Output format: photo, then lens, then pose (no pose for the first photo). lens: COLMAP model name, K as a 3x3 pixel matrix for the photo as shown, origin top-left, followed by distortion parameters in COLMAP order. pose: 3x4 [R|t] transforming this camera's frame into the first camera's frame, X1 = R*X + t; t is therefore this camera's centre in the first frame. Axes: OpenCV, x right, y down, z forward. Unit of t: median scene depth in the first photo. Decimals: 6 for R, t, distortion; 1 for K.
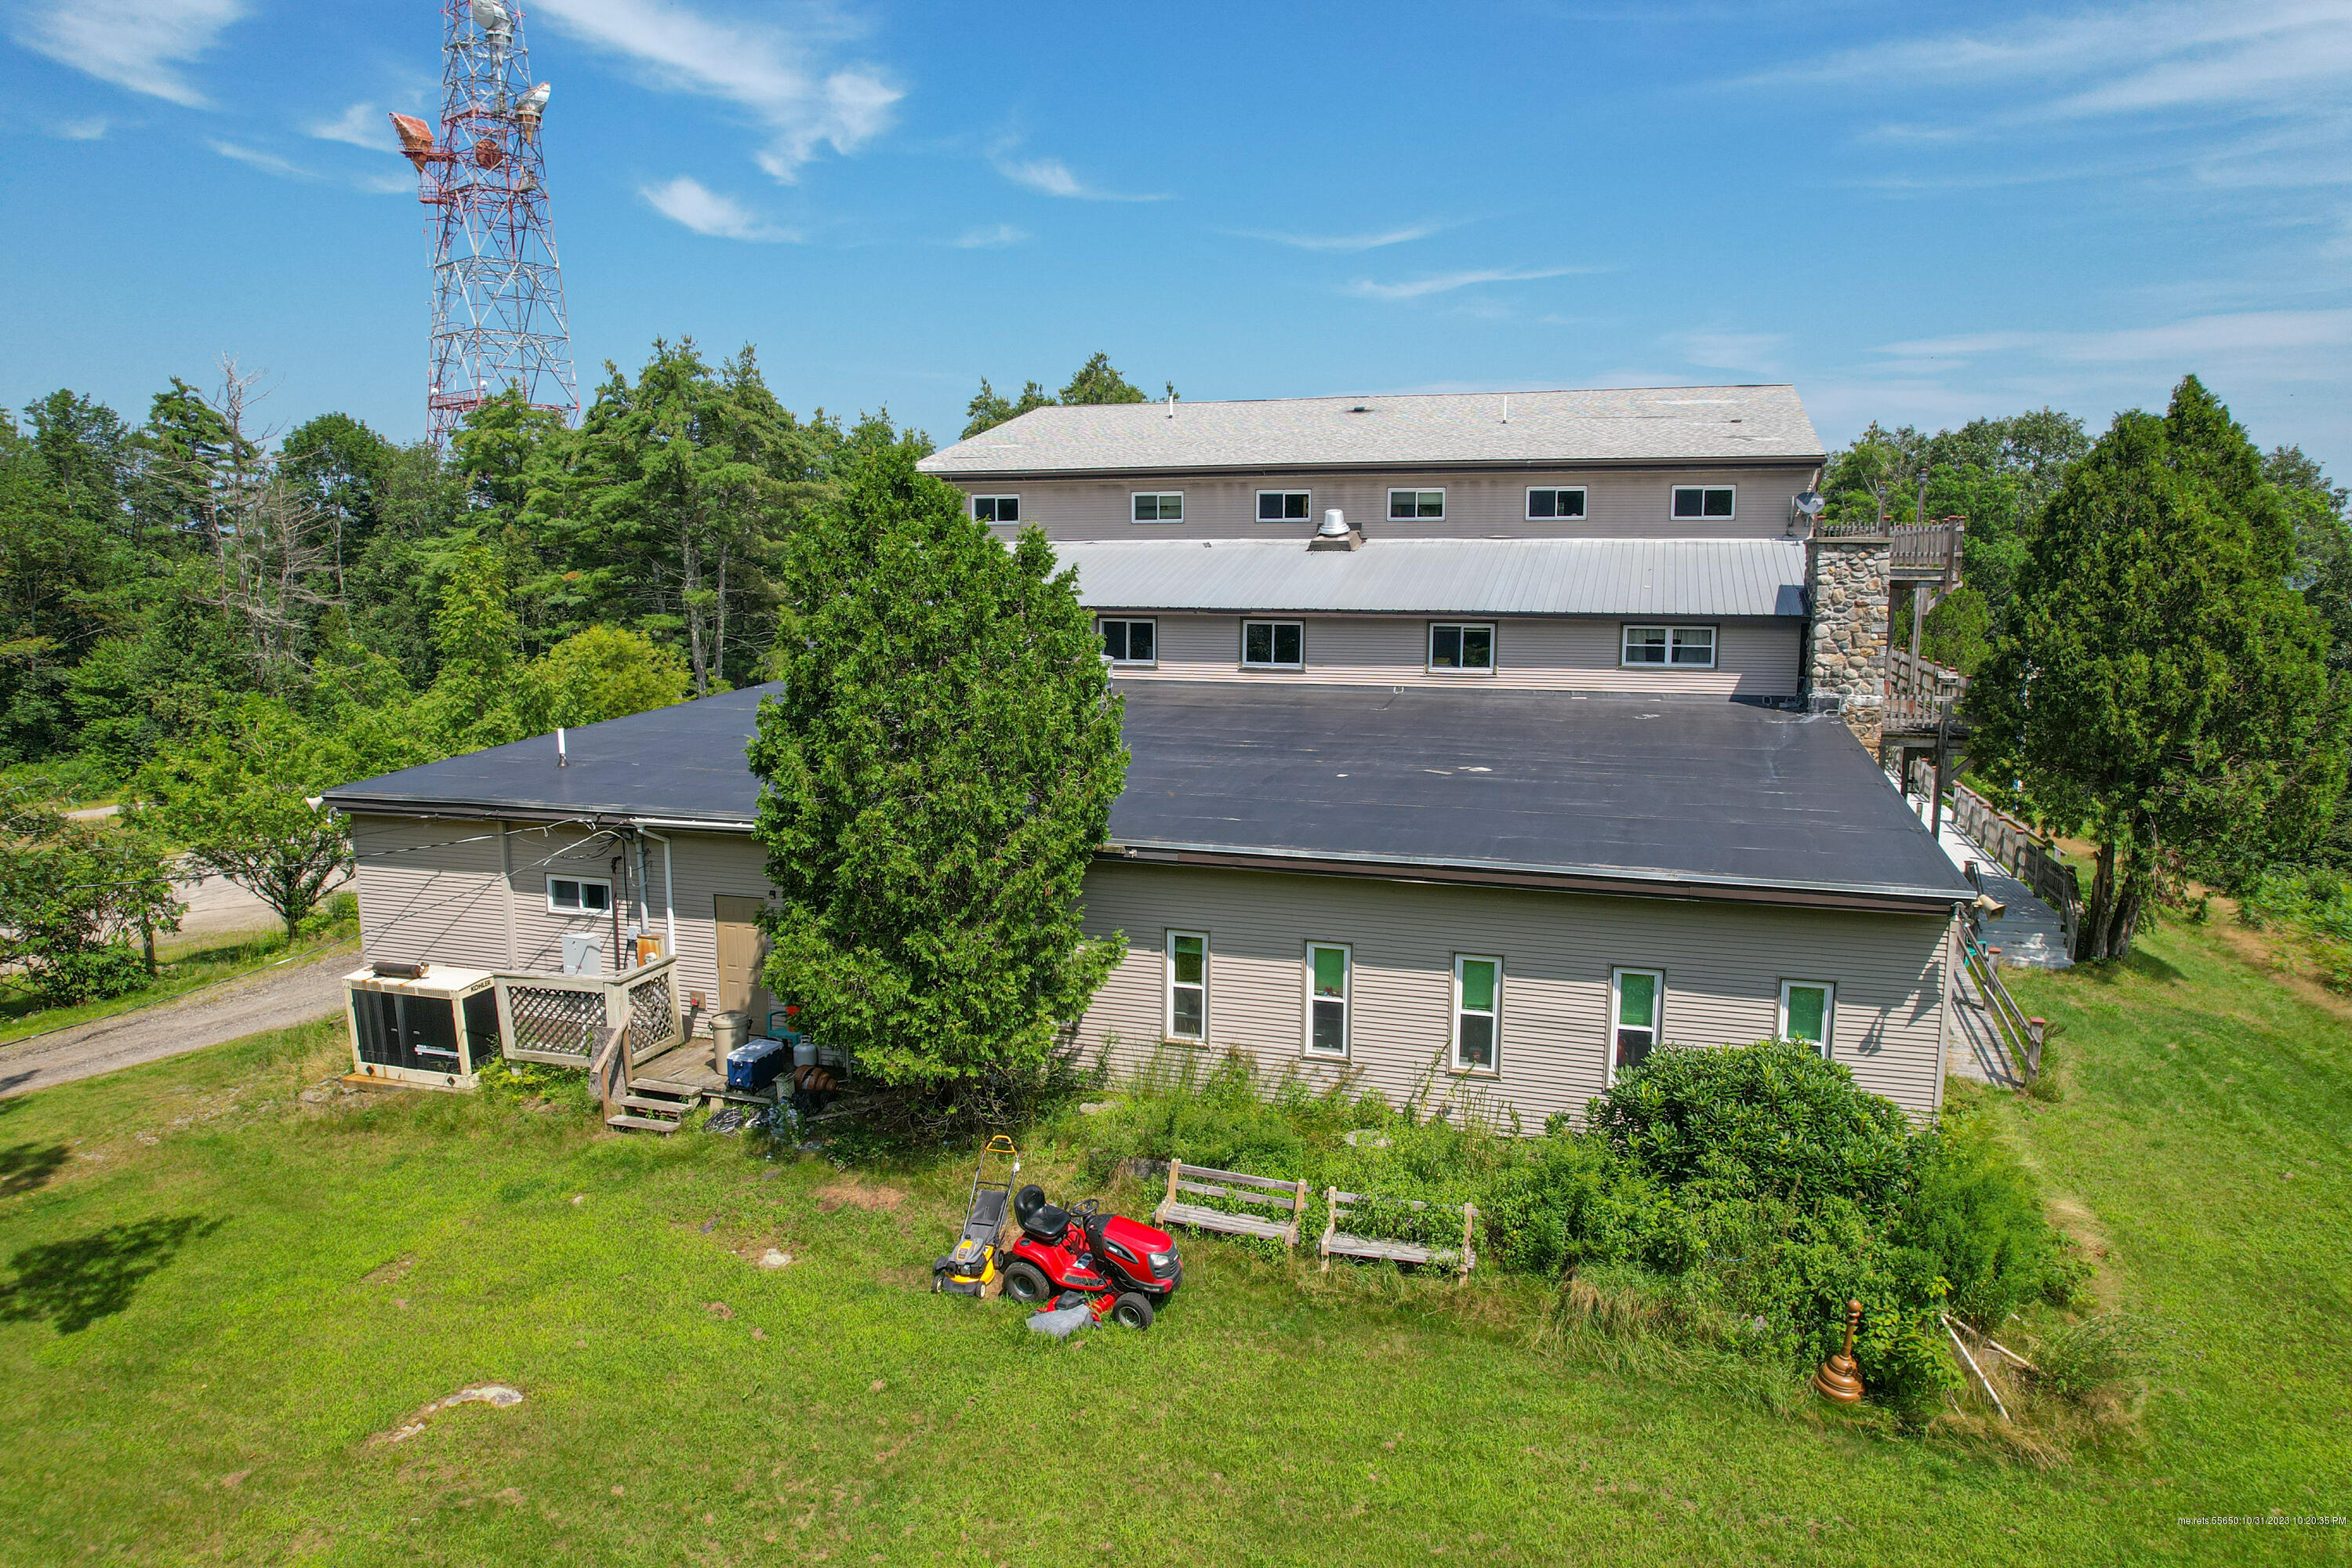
lens RADIAL K [[1504.5, 0, 1170.1], [0, 1504.5, 758.2], [0, 0, 1]] dist [-0.088376, 0.077327]
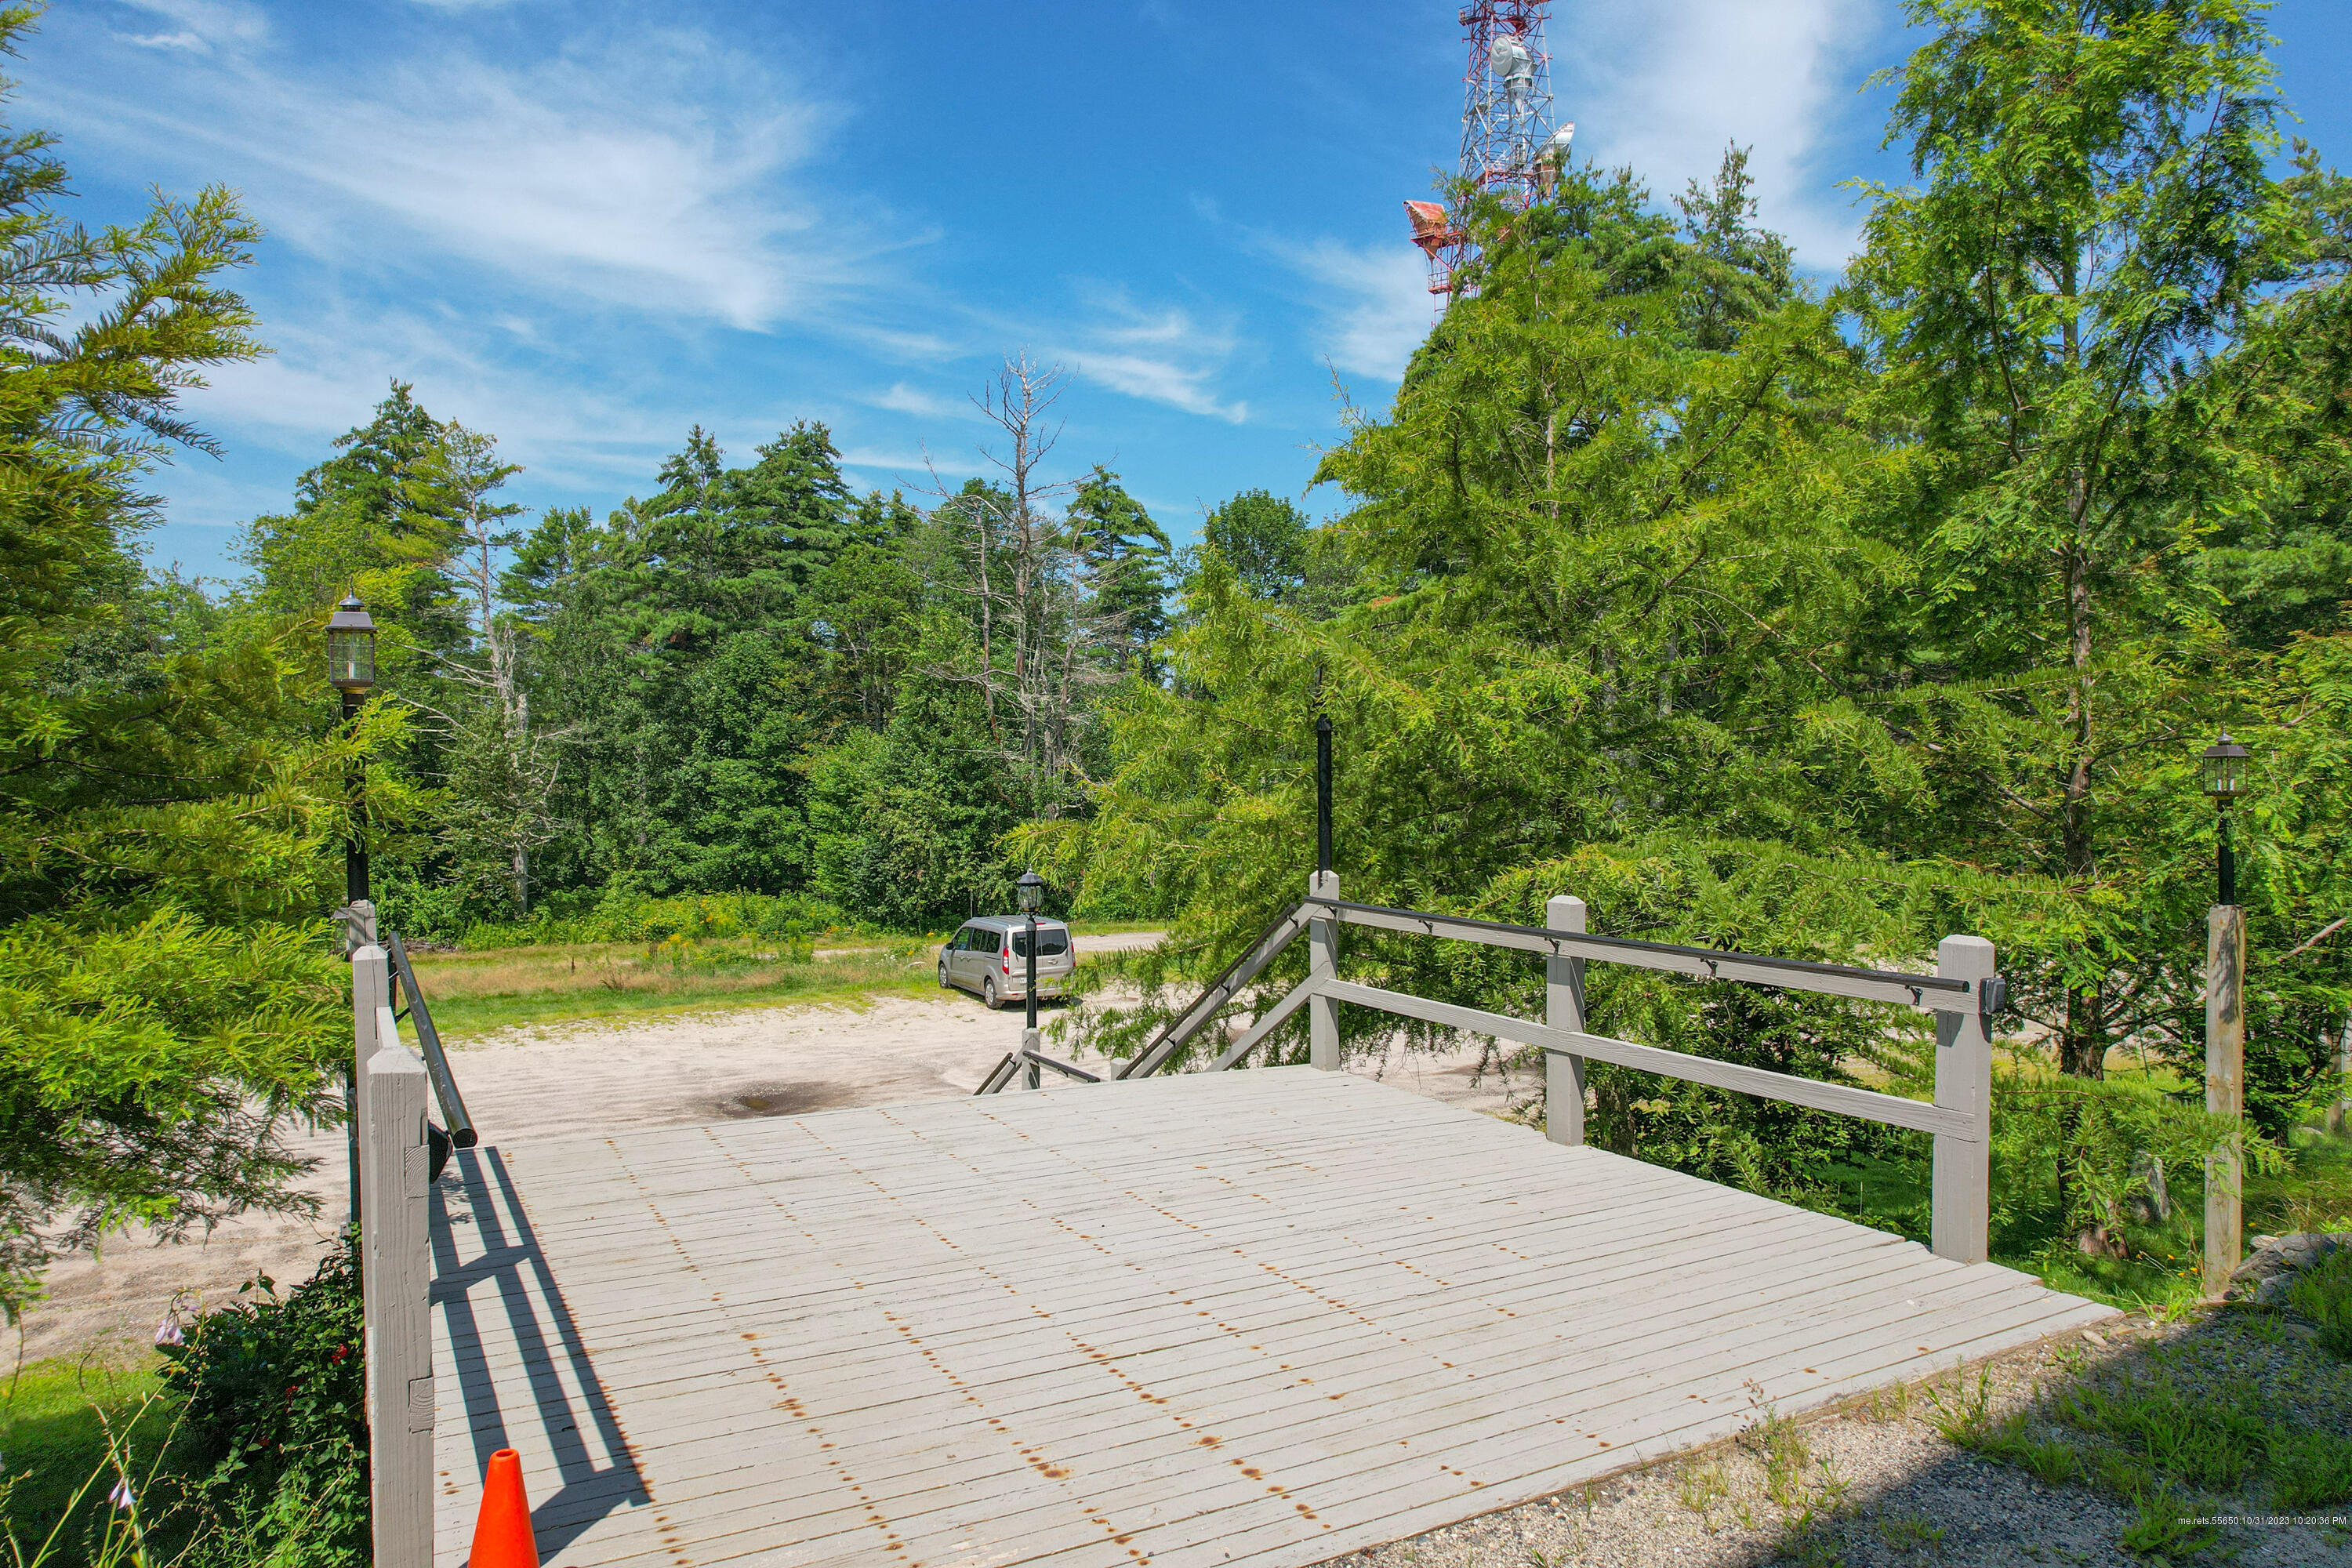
lens RADIAL K [[1504.5, 0, 1170.1], [0, 1504.5, 758.2], [0, 0, 1]] dist [-0.088376, 0.077327]
pose [[0.756652, 0.000461, -0.653817, -0.063509], [-0.094727, 0.989526, -0.108928, 0.000877], [0.646919, 0.144354, 0.748771, 0.334281]]
